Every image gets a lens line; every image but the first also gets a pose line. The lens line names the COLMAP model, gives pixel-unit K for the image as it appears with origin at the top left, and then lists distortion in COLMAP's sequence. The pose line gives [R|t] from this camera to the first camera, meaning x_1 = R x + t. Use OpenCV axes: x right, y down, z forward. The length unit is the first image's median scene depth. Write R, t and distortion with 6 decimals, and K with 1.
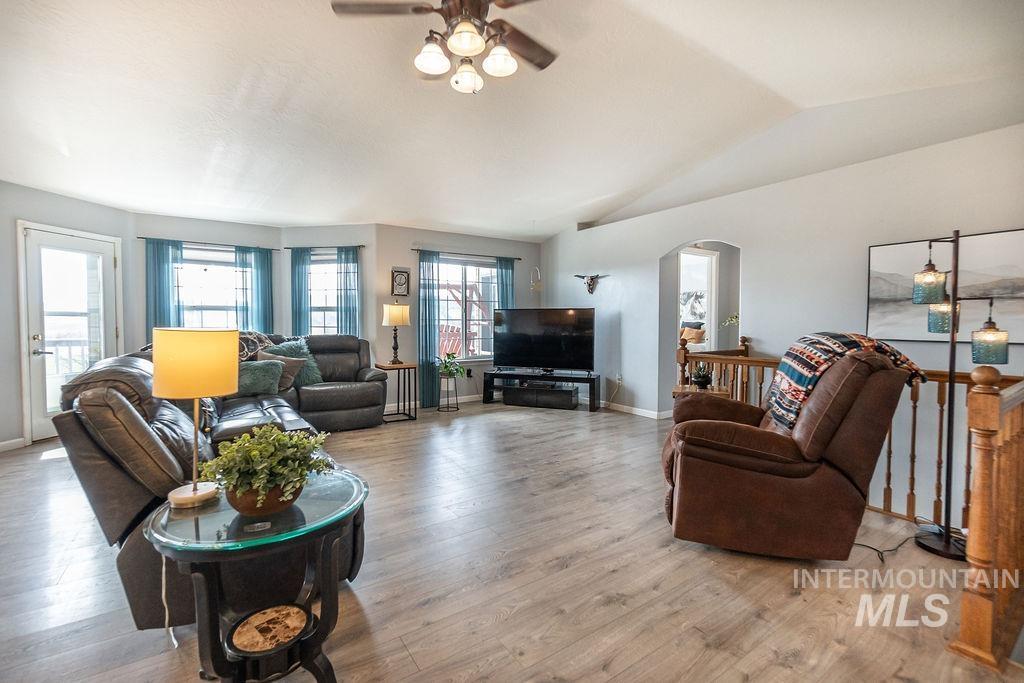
lens RADIAL K [[433.3, 0, 513.6], [0, 433.3, 338.6], [0, 0, 1]] dist [-0.003084, 0.000566]
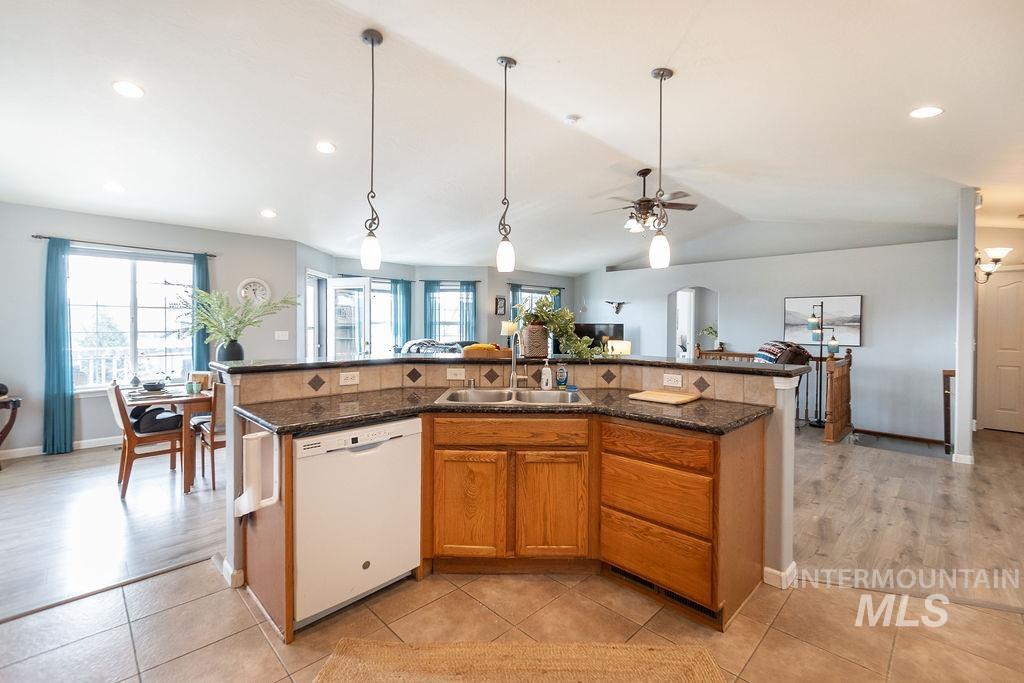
lens RADIAL K [[433.3, 0, 518.1], [0, 433.3, 337.3], [0, 0, 1]] dist [-0.003084, 0.000566]
pose [[0.982521, 0.000546, 0.186152, -0.644295], [0.001808, 0.999921, -0.012479, -0.004152], [-0.186144, 0.012597, 0.982442, -0.622562]]
